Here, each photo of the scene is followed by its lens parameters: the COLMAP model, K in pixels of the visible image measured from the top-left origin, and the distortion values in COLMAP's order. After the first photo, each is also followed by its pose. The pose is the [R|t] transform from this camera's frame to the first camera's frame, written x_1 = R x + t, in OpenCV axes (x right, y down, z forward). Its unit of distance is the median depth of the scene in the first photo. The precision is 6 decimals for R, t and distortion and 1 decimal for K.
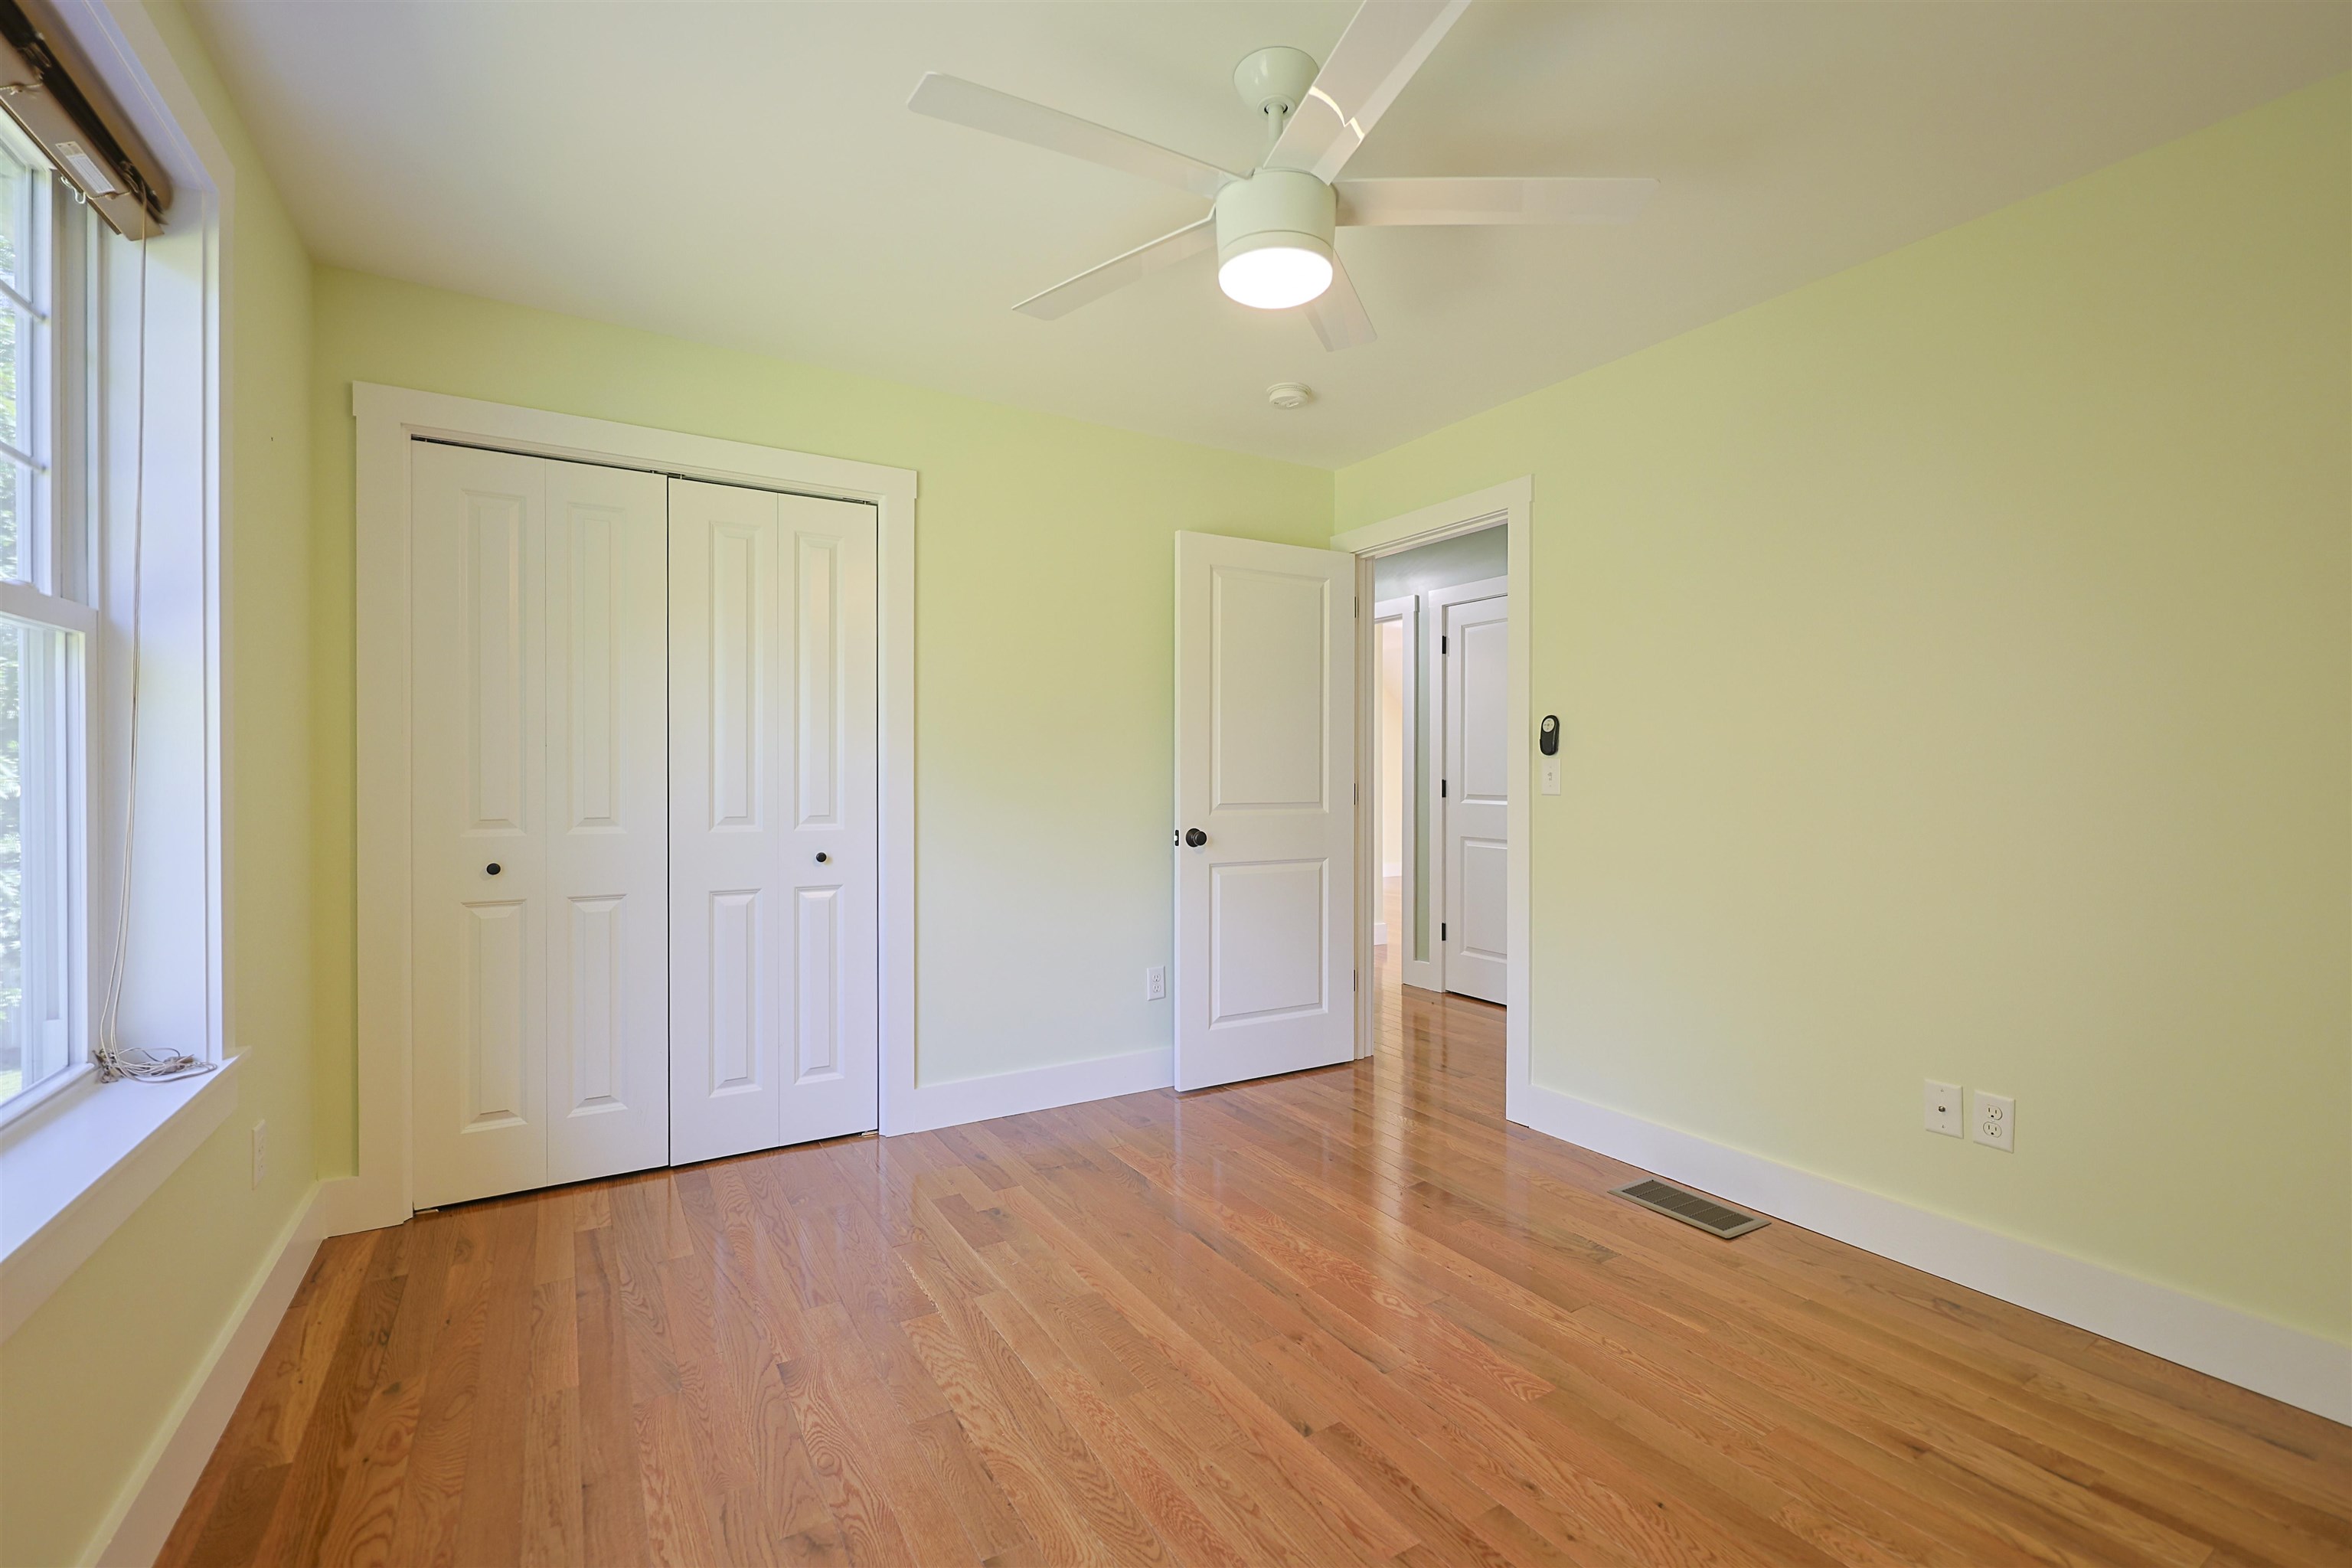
lens RADIAL K [[1008.2, 0, 1189.1], [0, 1008.2, 780.6], [0, 0, 1]] dist [0.000485, 0.000312]
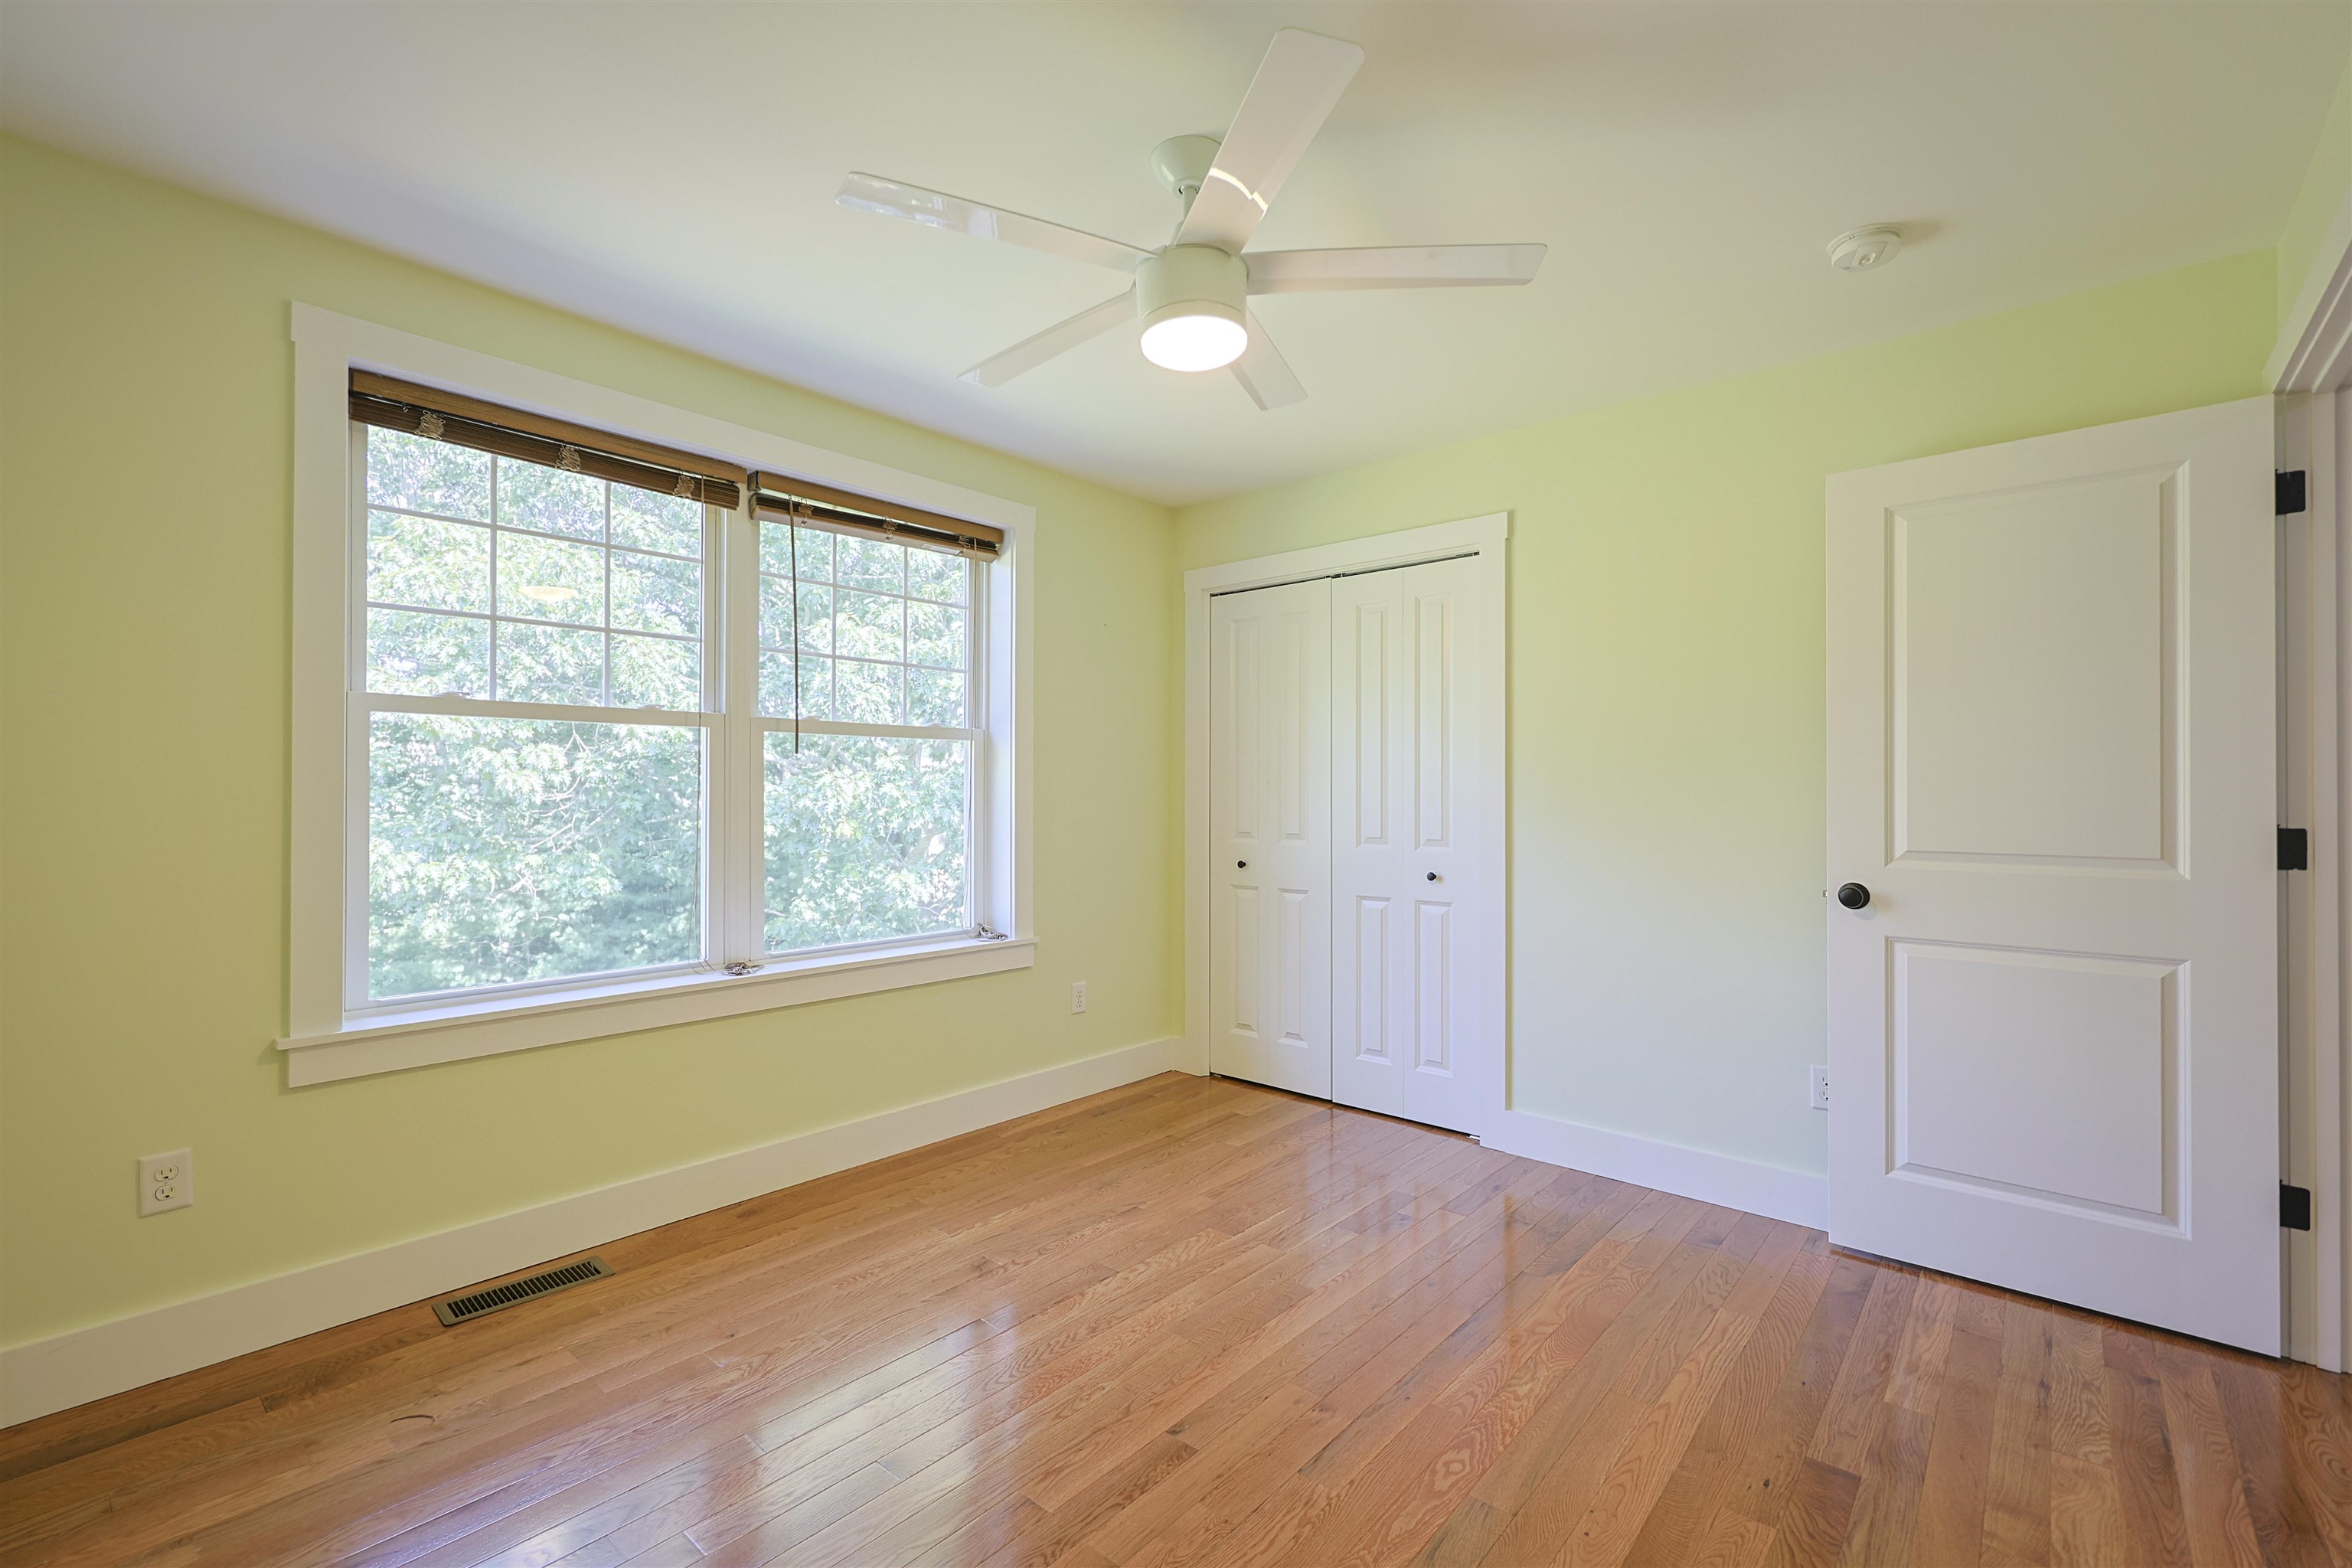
lens RADIAL K [[1008.2, 0, 1190.3], [0, 1008.2, 794.2], [0, 0, 1]] dist [0.000485, 0.000312]
pose [[0.310414, -0.002971, -0.950597, 0.694987], [-0.011218, 0.999914, -0.006788, -0.007041], [0.950535, 0.012771, 0.310354, 0.423005]]
